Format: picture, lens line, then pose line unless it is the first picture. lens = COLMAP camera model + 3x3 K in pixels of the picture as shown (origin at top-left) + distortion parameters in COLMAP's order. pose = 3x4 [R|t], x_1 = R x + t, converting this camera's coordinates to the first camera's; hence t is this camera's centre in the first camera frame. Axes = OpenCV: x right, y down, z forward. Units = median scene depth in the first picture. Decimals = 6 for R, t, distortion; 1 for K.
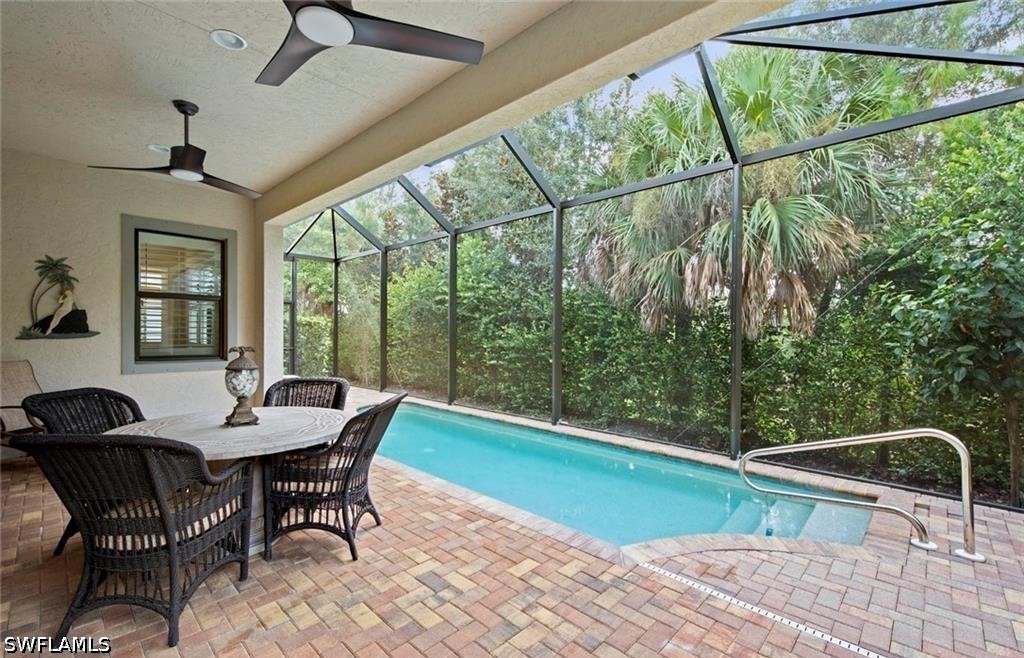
lens RADIAL K [[443.2, 0, 512.0], [0, 443.2, 329.0], [0, 0, 1]] dist [0.007893, -0.000331]
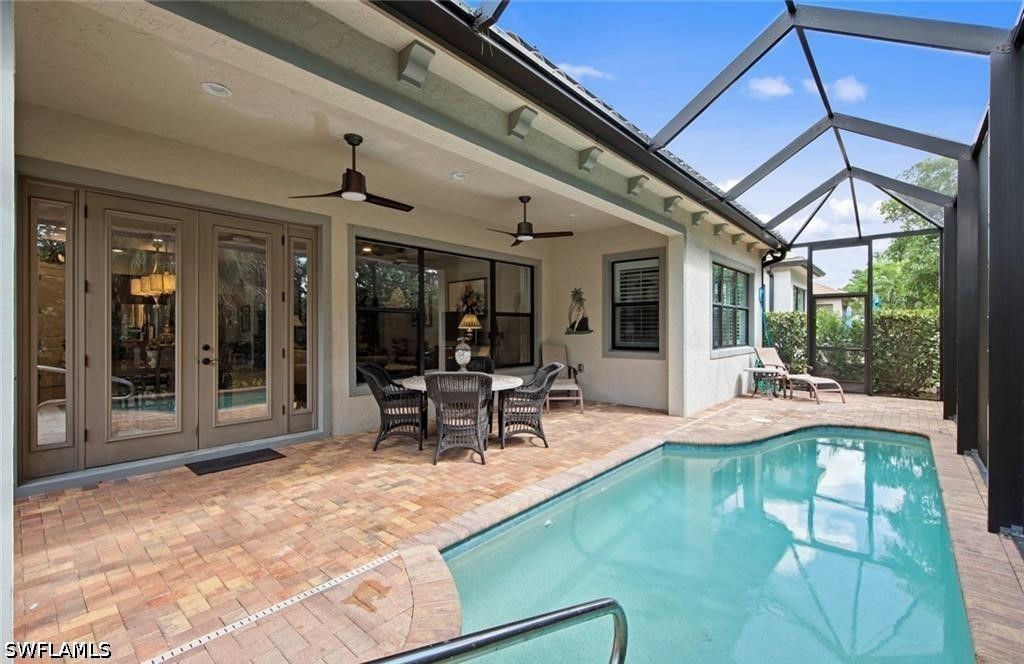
lens RADIAL K [[444.9, 0, 512.0], [0, 444.9, 332.0], [0, 0, 1]] dist [0.001151, 0.000265]
pose [[0.038601, -0.002235, -0.999252, 1.305690], [0.007389, 0.999971, -0.001951, 0.025343], [0.999227, -0.007308, 0.038616, 1.207607]]
